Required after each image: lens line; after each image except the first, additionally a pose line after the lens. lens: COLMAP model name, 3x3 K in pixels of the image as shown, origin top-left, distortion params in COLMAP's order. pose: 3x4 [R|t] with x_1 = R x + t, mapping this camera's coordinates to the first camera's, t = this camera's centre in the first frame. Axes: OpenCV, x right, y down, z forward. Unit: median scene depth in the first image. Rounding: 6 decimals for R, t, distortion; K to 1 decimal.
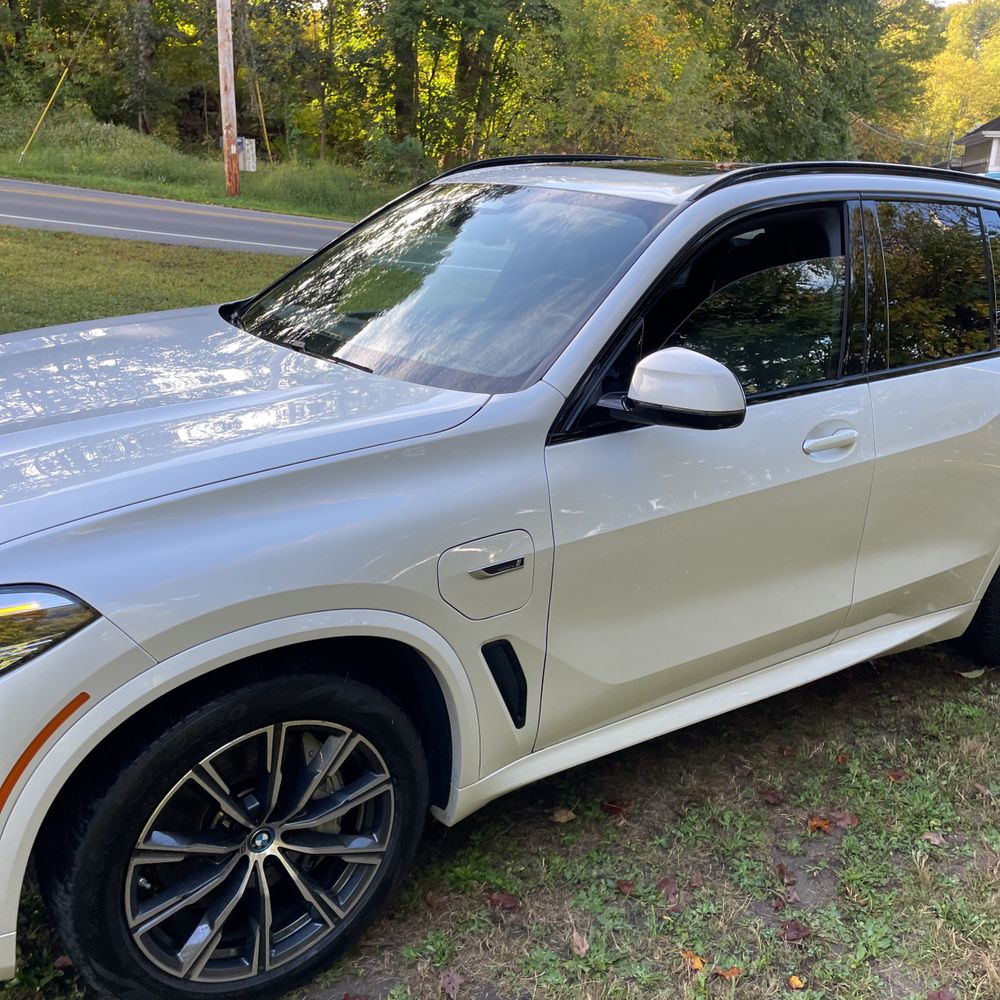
lens RADIAL K [[1015.4, 0, 509.0], [0, 1015.4, 504.1], [0, 0, 1]] dist [0.023883, 0.000000]
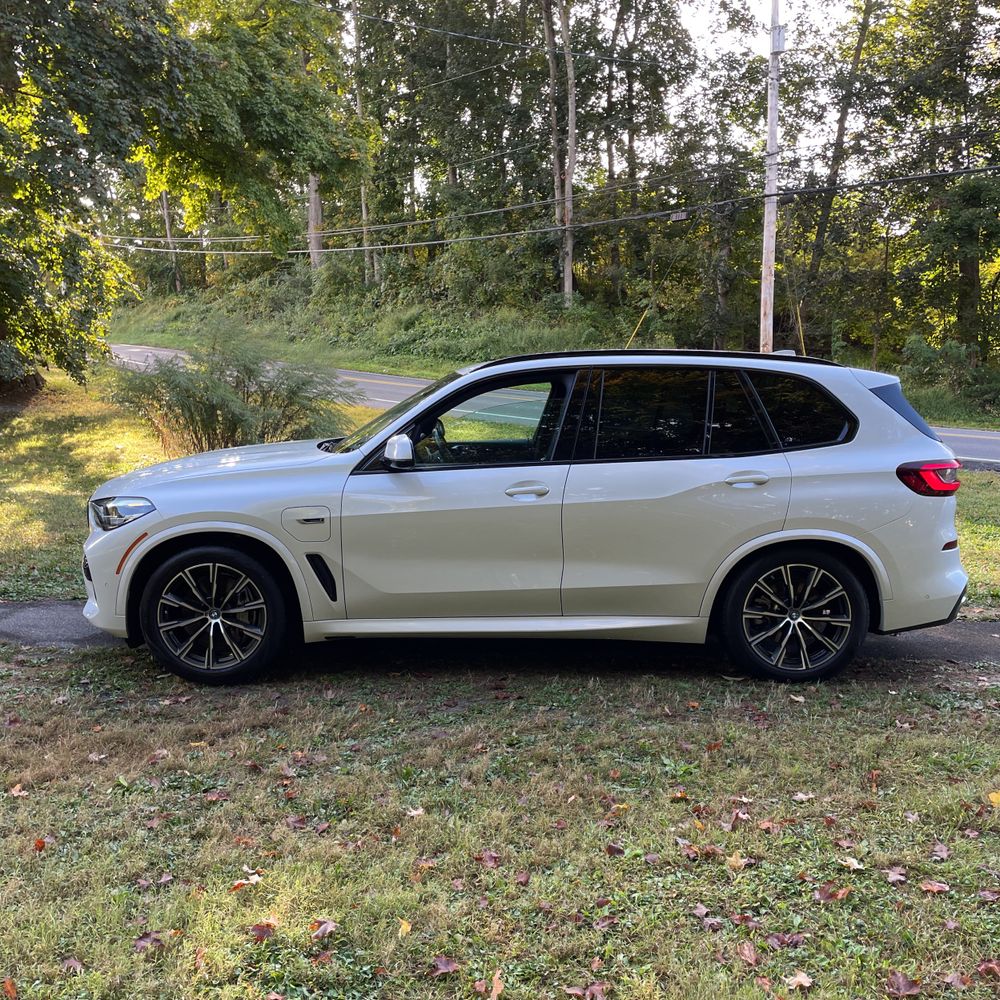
lens RADIAL K [[1015.4, 0, 496.4], [0, 1015.4, 503.1], [0, 0, 1]] dist [0.023883, 0.000000]
pose [[0.813939, 0.024476, -0.580435, 0.153245], [-0.140239, 0.977843, -0.155422, 0.029481], [0.563770, 0.207904, 0.799337, -0.060514]]
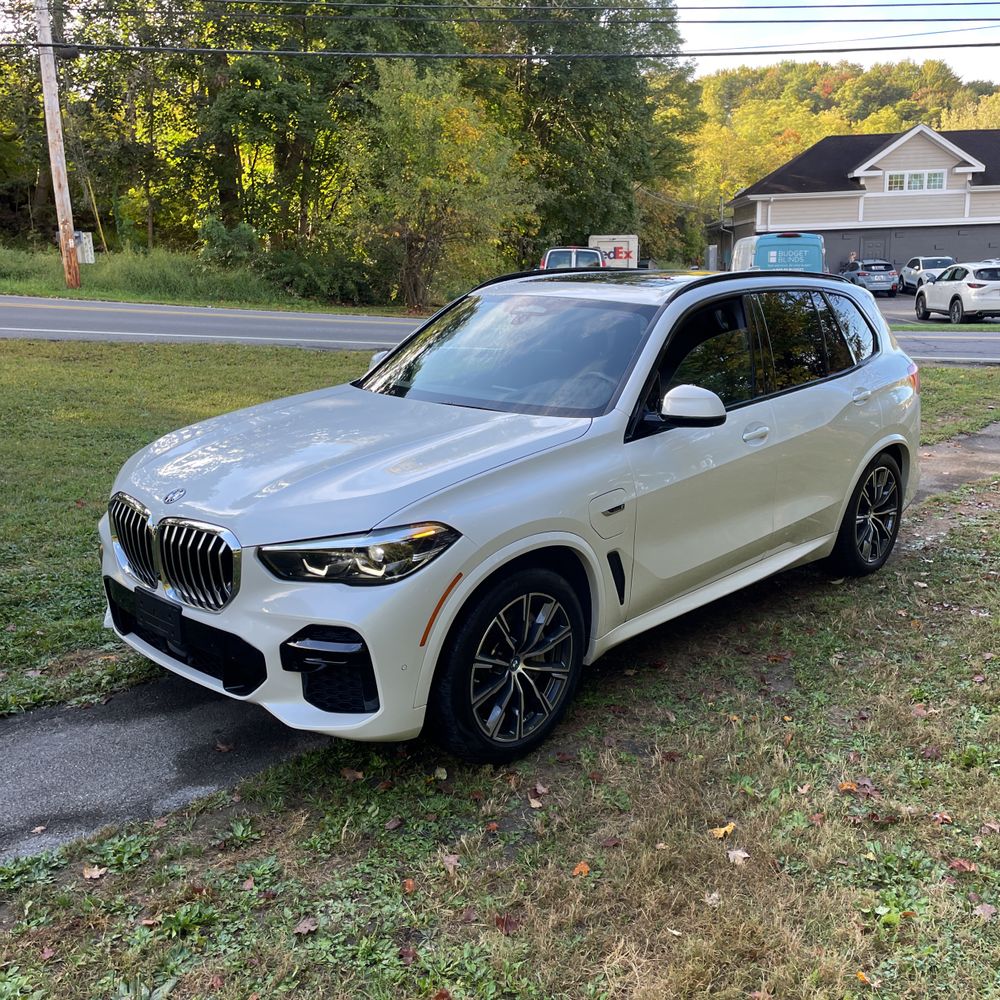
lens RADIAL K [[1015.4, 0, 523.5], [0, 1015.4, 507.3], [0, 0, 1]] dist [0.023883, 0.000000]
pose [[0.977569, -0.094501, 0.188224, -0.045483], [0.105266, 0.993284, -0.048020, 0.011493], [-0.182422, 0.066757, 0.980951, -0.068468]]
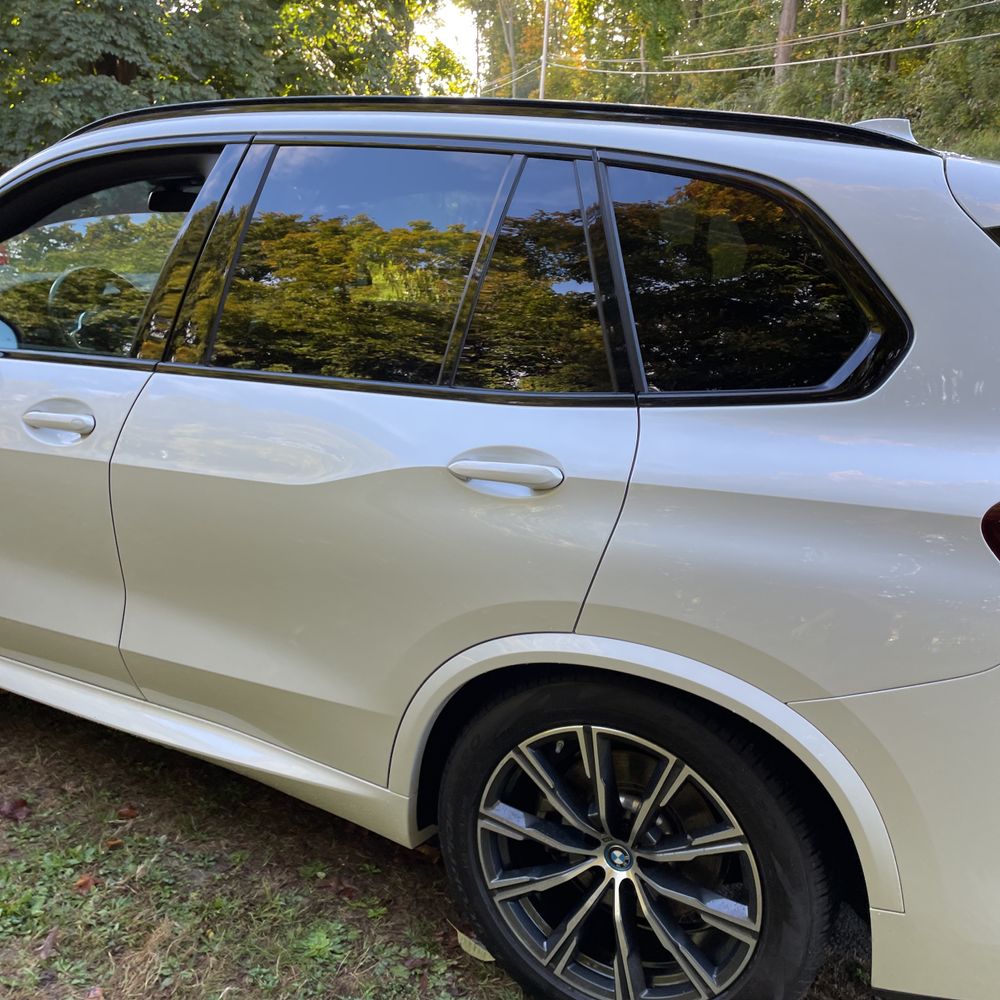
lens RADIAL K [[1015.4, 0, 497.7], [0, 1015.4, 498.1], [0, 0, 1]] dist [0.023883, 0.000000]
pose [[0.462926, 0.217649, -0.859260, 0.136814], [-0.289116, 0.953446, 0.085745, -0.020016], [0.837921, 0.208732, 0.504301, 0.099908]]
